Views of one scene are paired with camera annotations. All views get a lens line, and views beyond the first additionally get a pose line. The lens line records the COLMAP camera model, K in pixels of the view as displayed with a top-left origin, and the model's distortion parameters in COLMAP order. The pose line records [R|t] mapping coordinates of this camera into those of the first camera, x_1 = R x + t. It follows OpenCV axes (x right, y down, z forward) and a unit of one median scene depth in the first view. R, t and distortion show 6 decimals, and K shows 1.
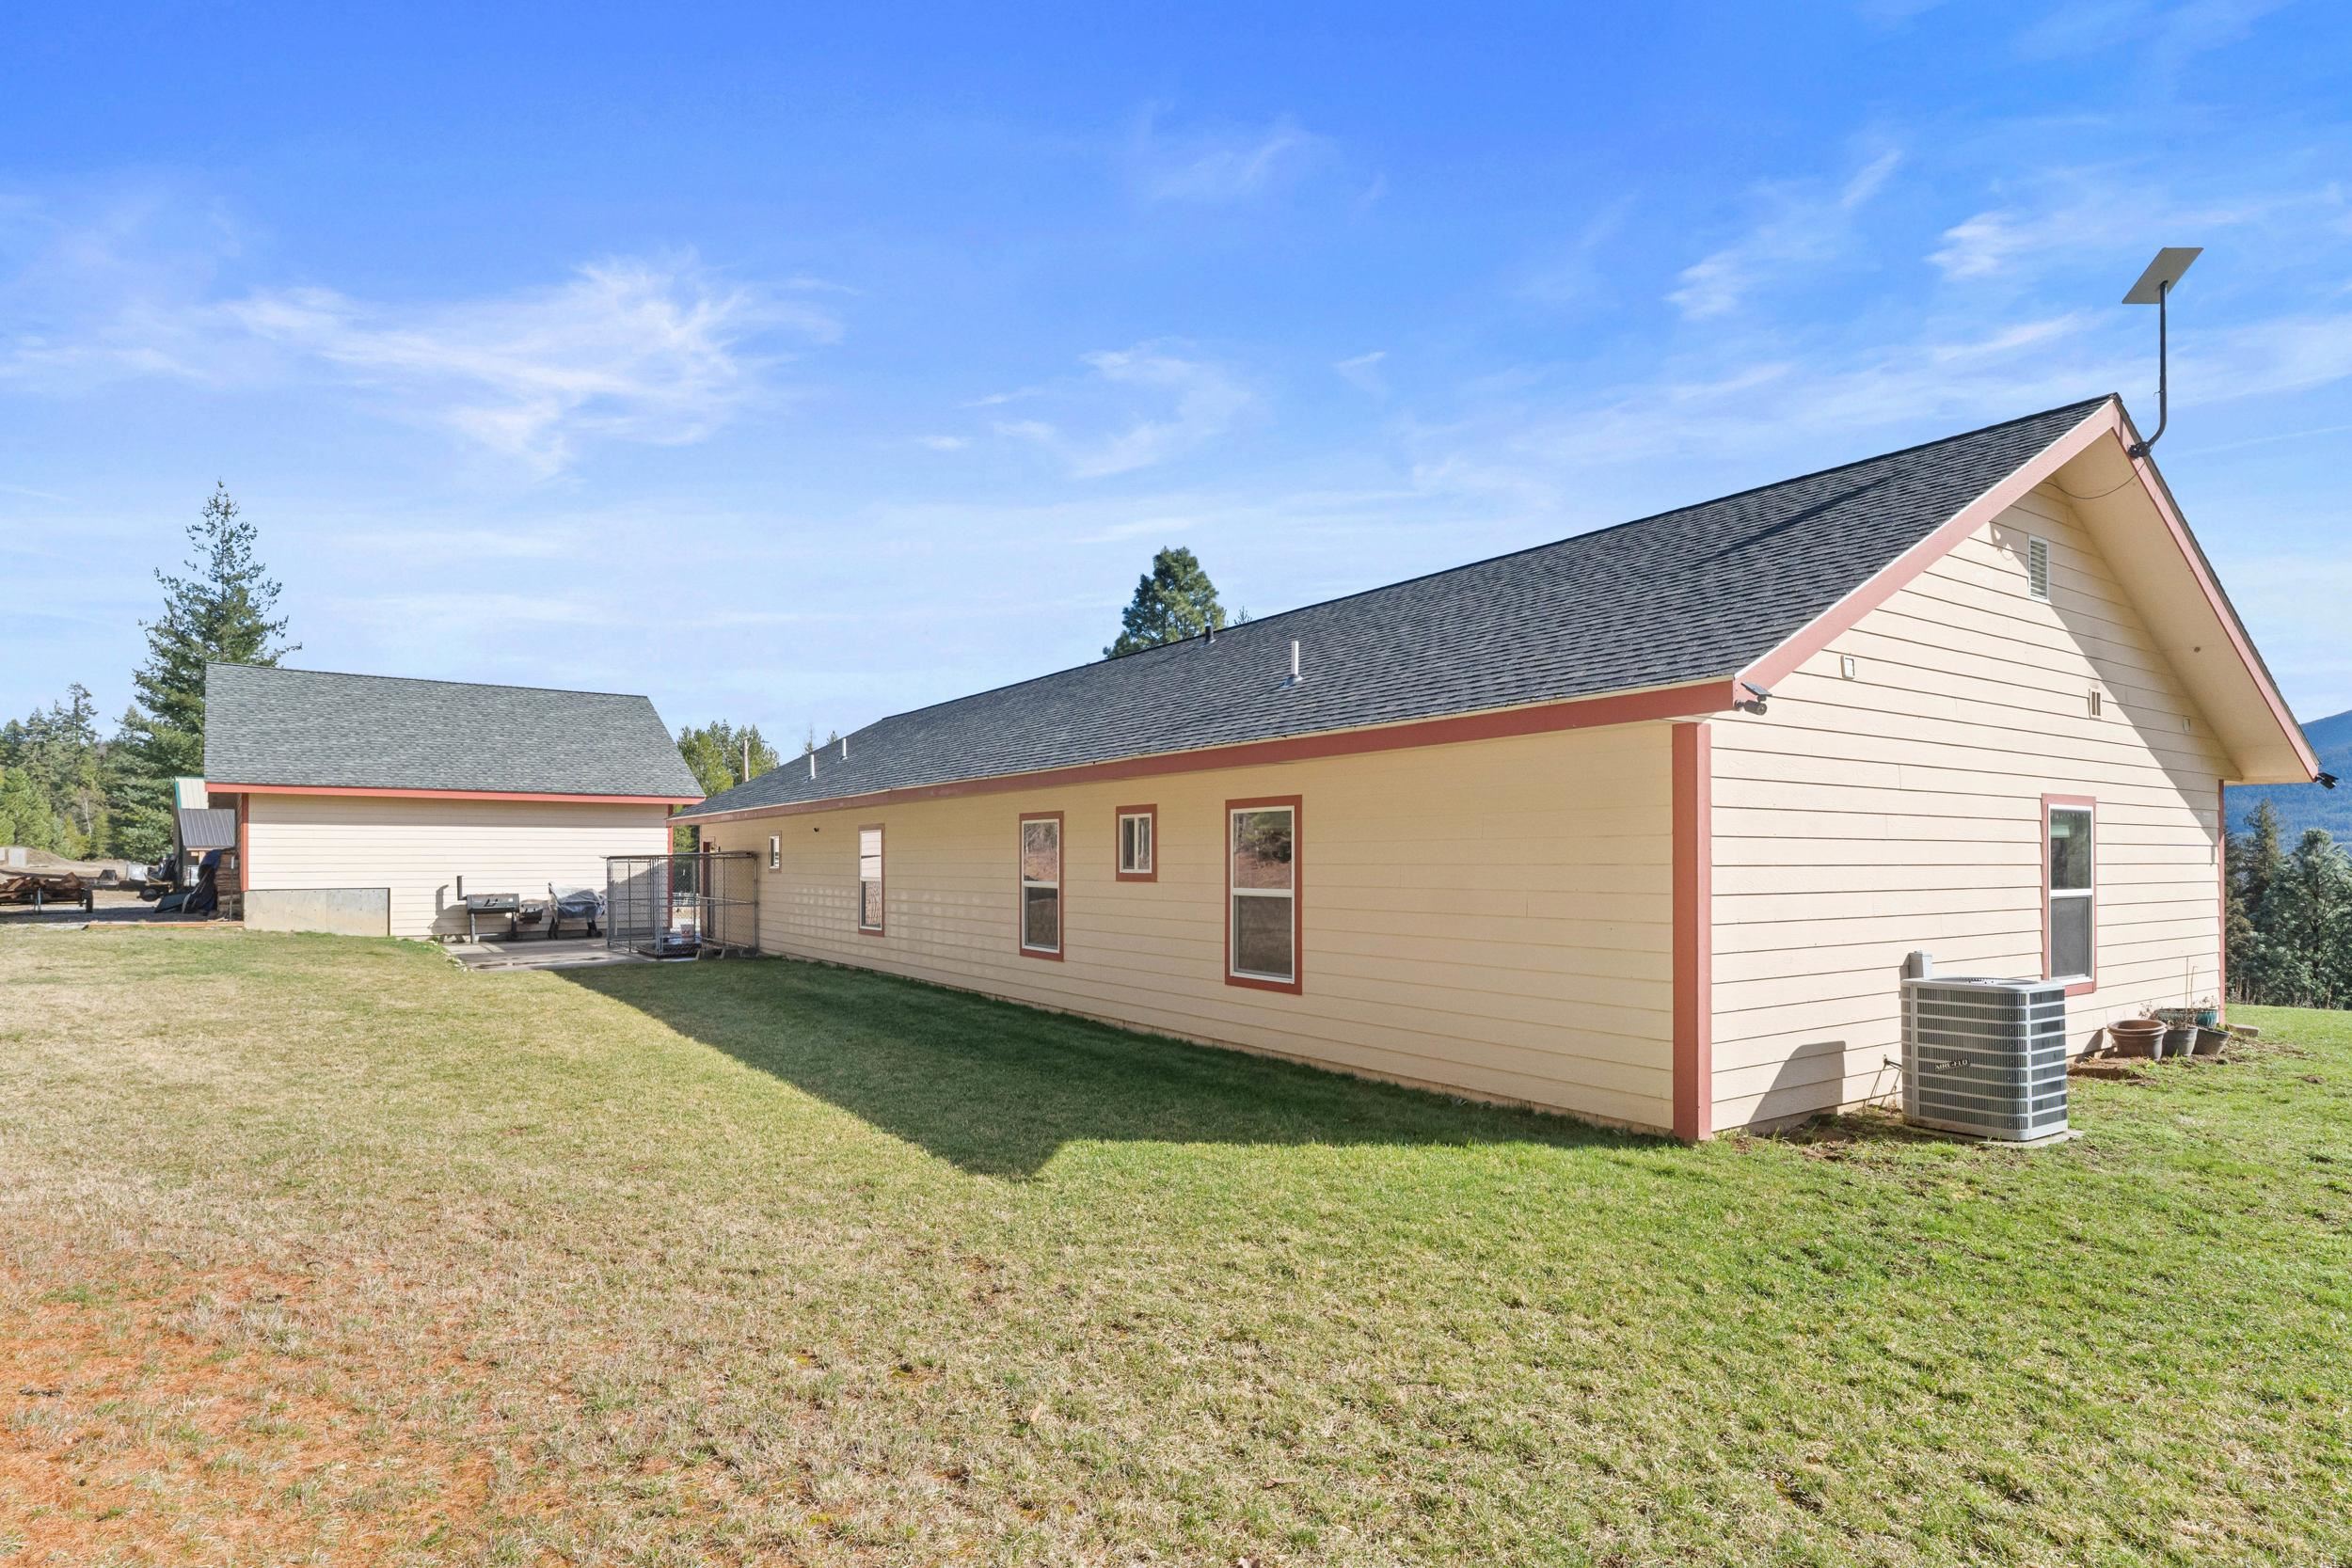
lens RADIAL K [[1226.6, 0, 1157.0], [0, 1226.6, 865.2], [0, 0, 1]] dist [0.000300, 0.000135]
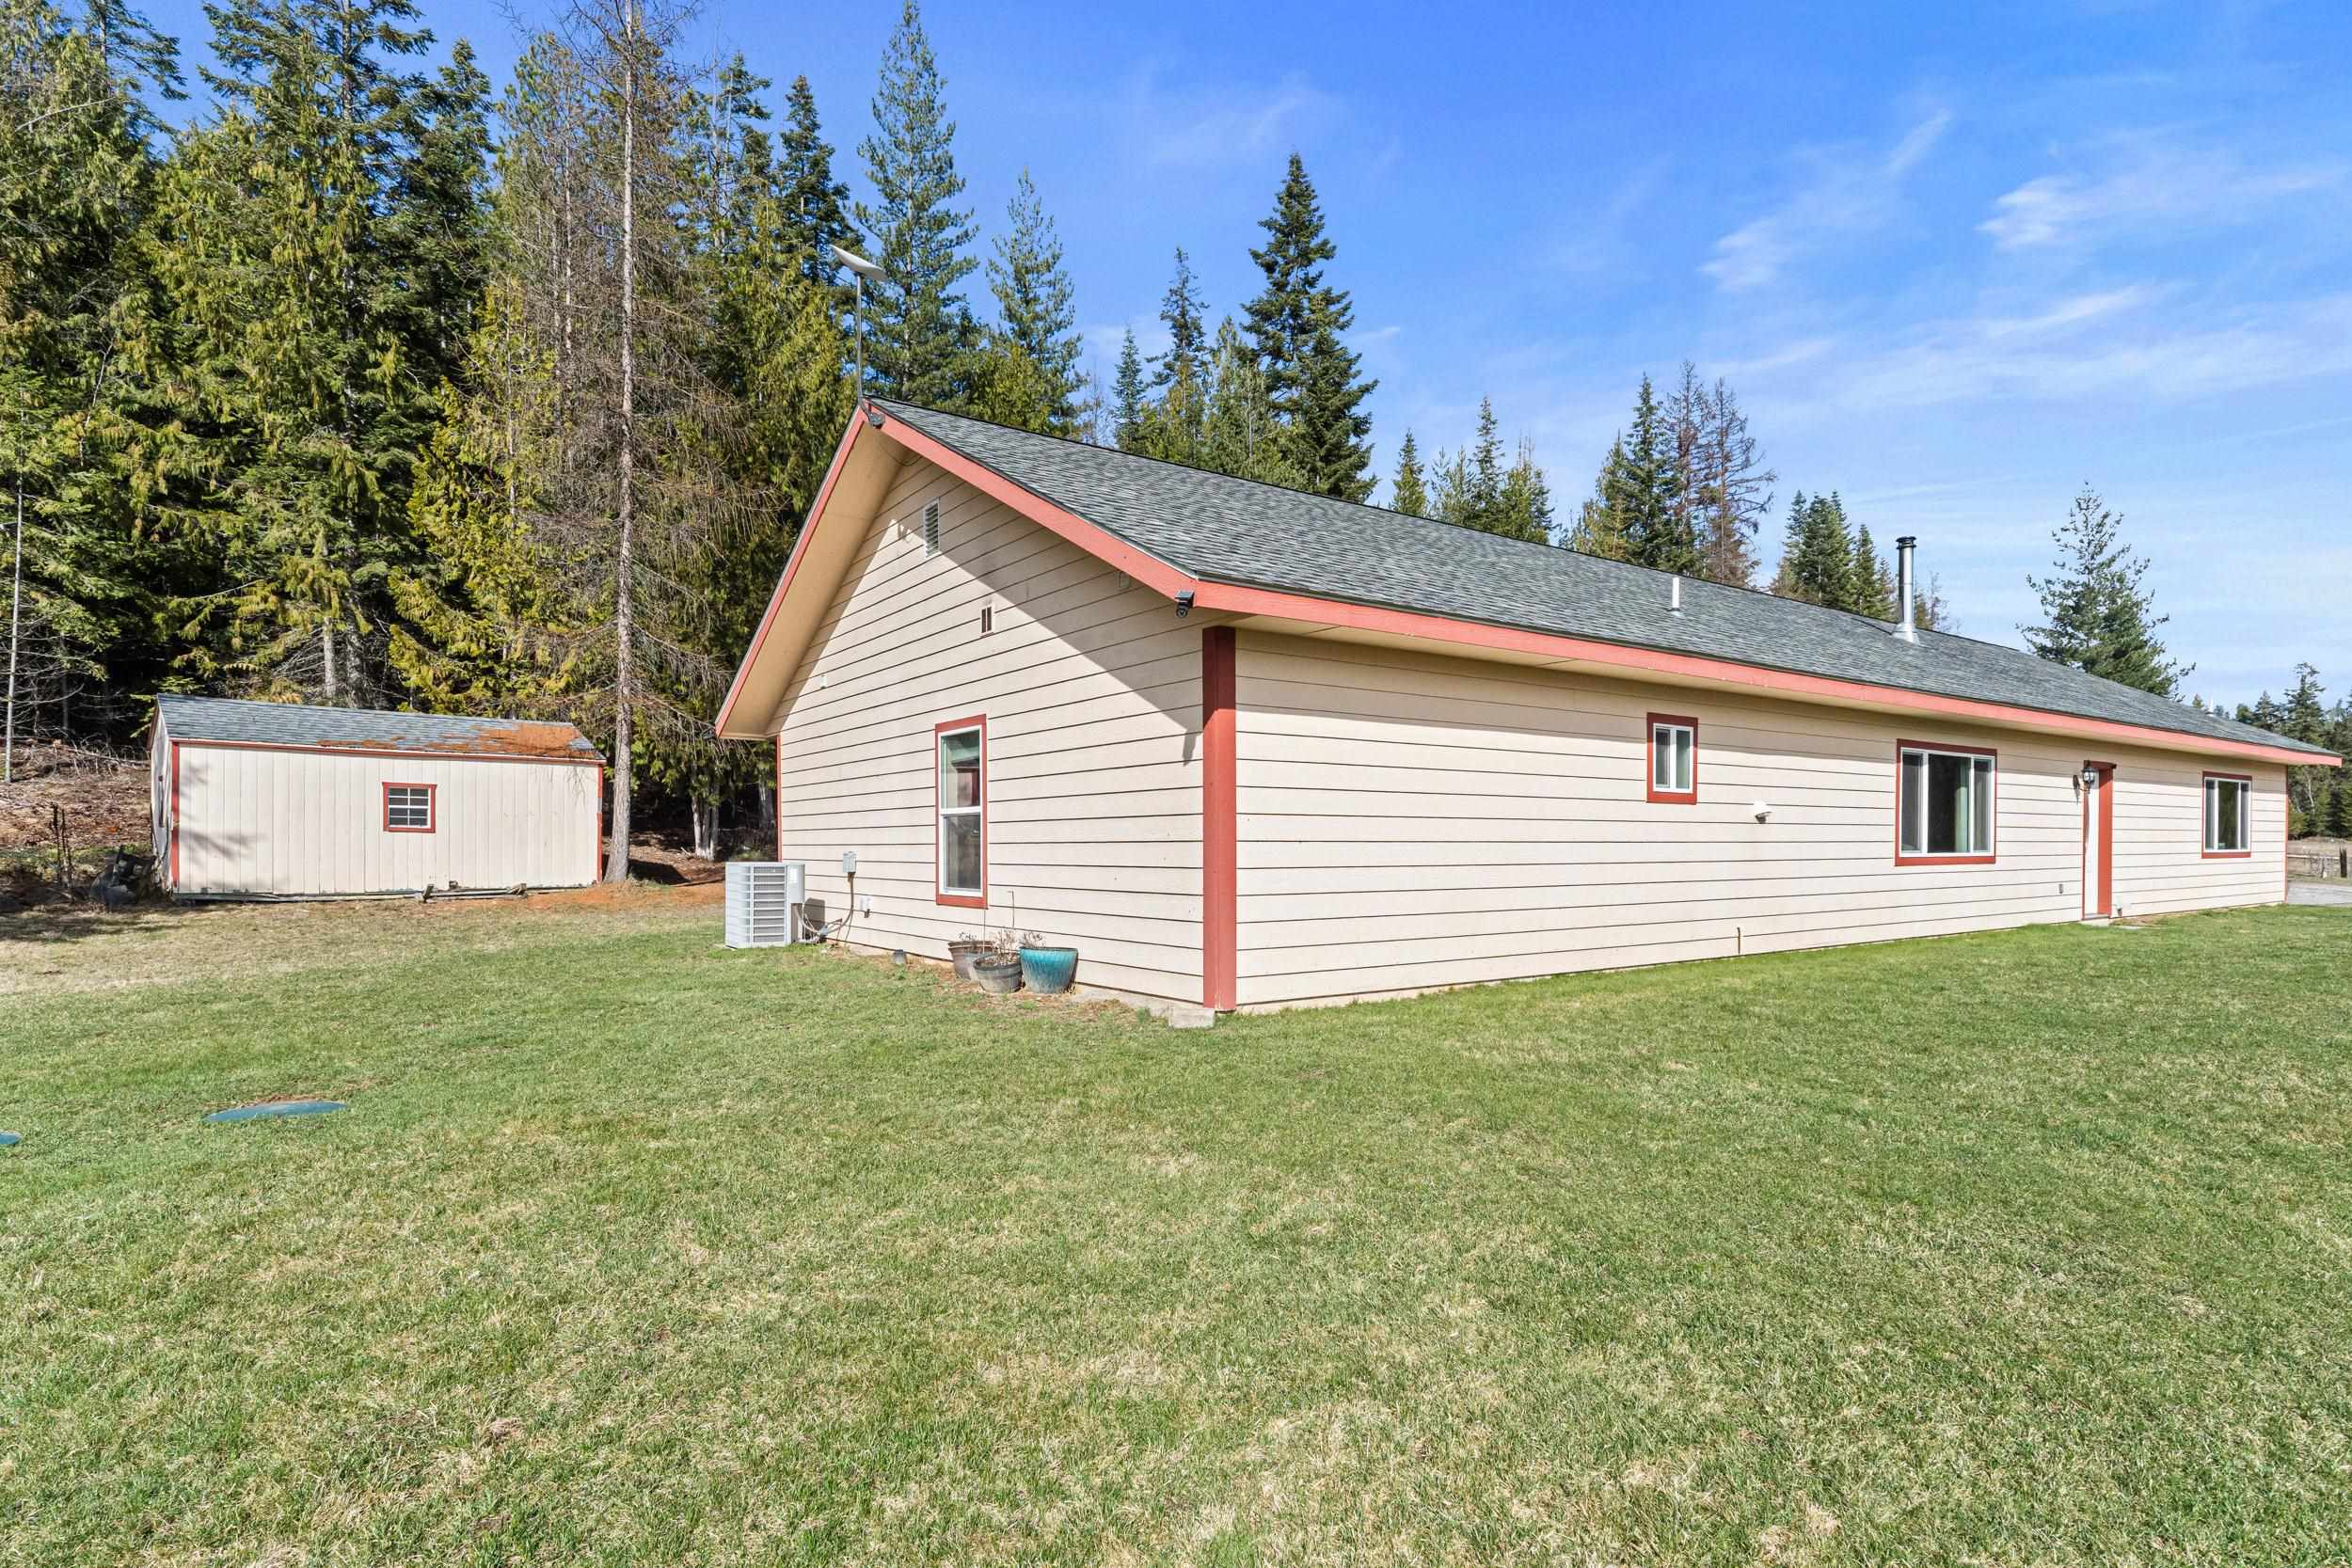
lens RADIAL K [[1207.3, 0, 1164.3], [0, 1207.3, 844.2], [0, 0, 1]] dist [-0.001714, -0.000221]
pose [[0.006906, -0.000162, -0.999976, 1.707750], [-0.002108, 0.999998, -0.000177, 0.048920], [0.999974, 0.002110, 0.006905, 1.114641]]
